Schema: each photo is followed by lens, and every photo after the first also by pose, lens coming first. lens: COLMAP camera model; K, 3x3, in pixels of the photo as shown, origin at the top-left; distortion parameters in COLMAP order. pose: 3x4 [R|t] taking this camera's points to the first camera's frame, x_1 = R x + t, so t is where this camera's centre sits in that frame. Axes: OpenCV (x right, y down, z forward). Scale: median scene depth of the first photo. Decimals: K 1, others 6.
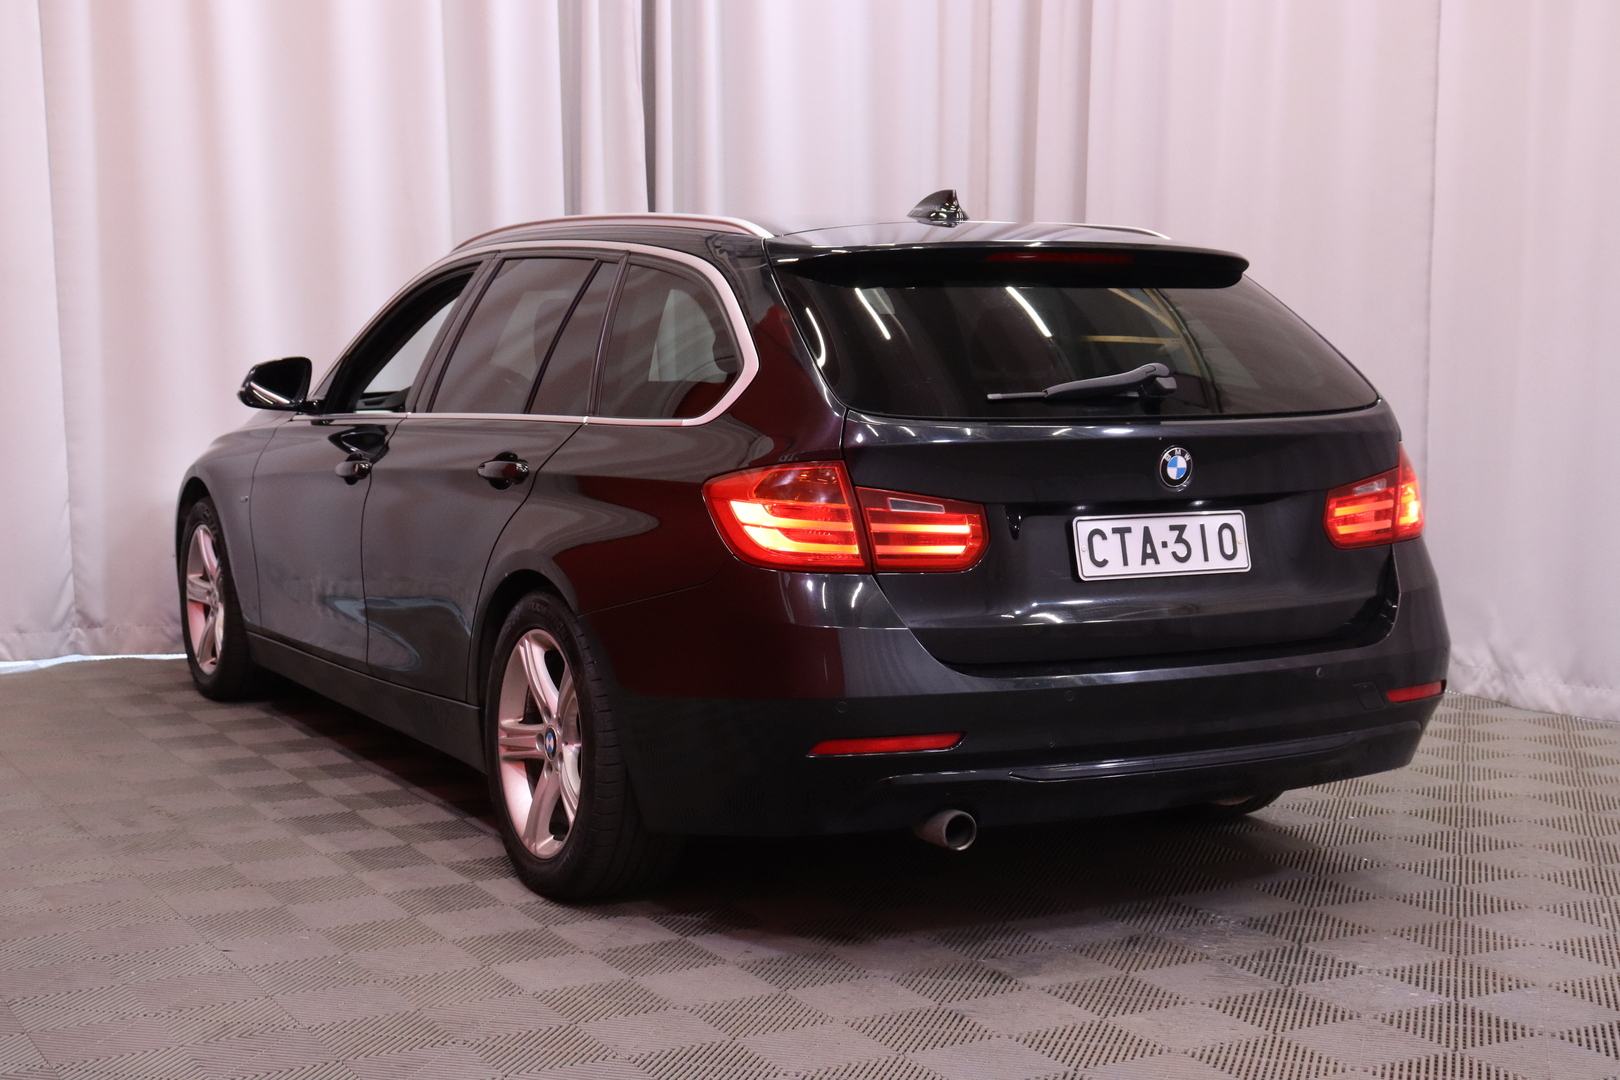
lens RADIAL K [[2595.9, 0, 803.5], [0, 2595.9, 535.0], [0, 0, 1]] dist [0.095694, 0.000000]
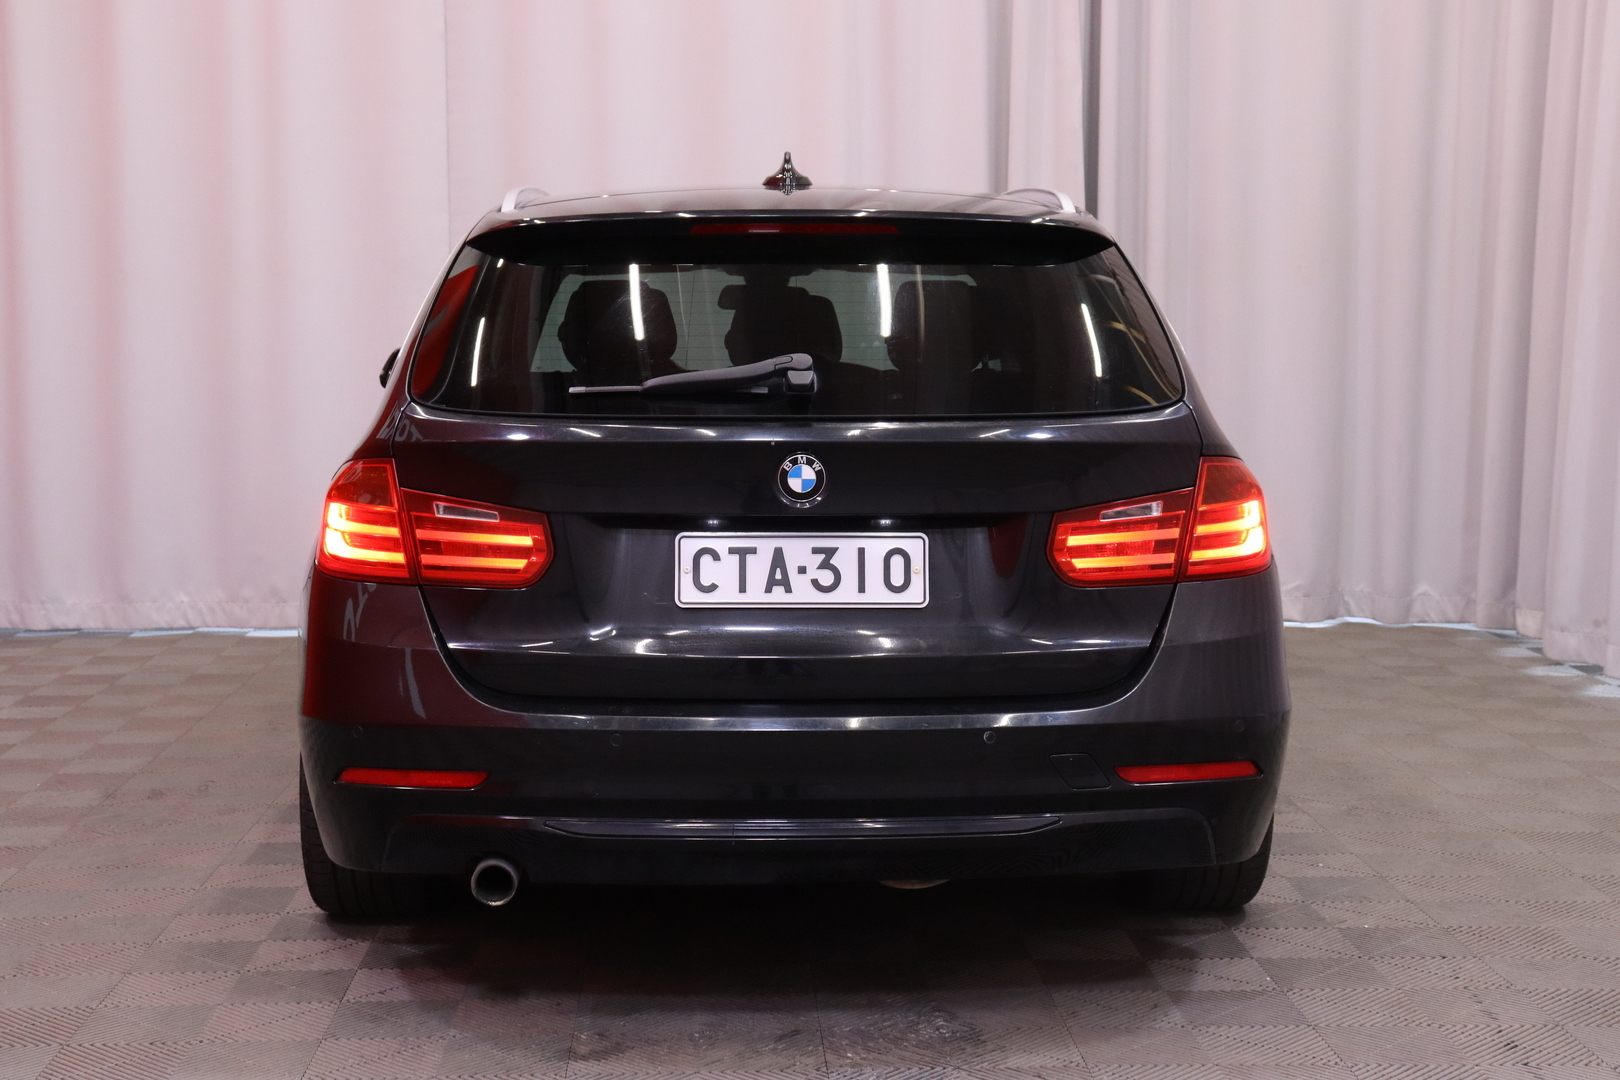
lens RADIAL K [[2448.9, 0, 814.1], [0, 2448.9, 538.8], [0, 0, 1]] dist [0.076533, 0.000000]
pose [[0.890475, 0.045498, -0.452752, 0.501086], [-0.040461, 0.998964, 0.020808, -0.023028], [0.453230, -0.000210, 0.891394, 0.299841]]
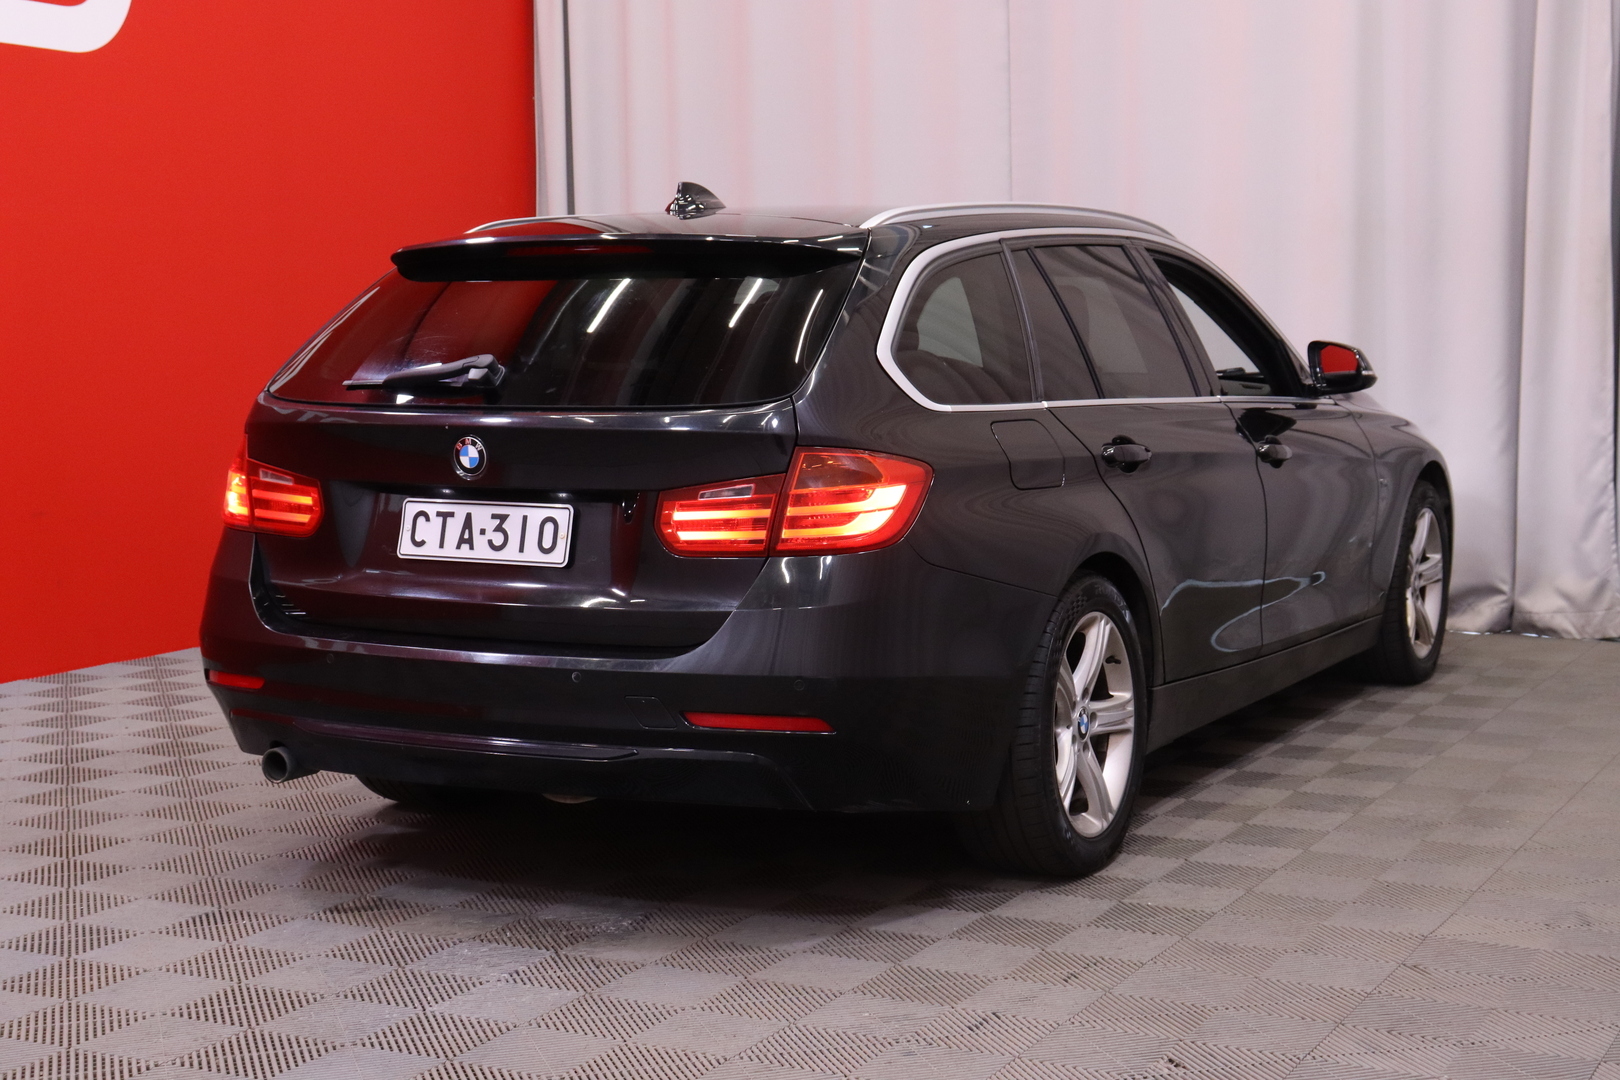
lens RADIAL K [[2448.9, 0, 820.4], [0, 2448.9, 525.0], [0, 0, 1]] dist [0.076533, 0.000000]
pose [[0.540537, 0.071645, -0.838264, 1.023173], [-0.064716, 0.996956, 0.043477, -0.049718], [0.838828, 0.030748, 0.543528, 0.589601]]
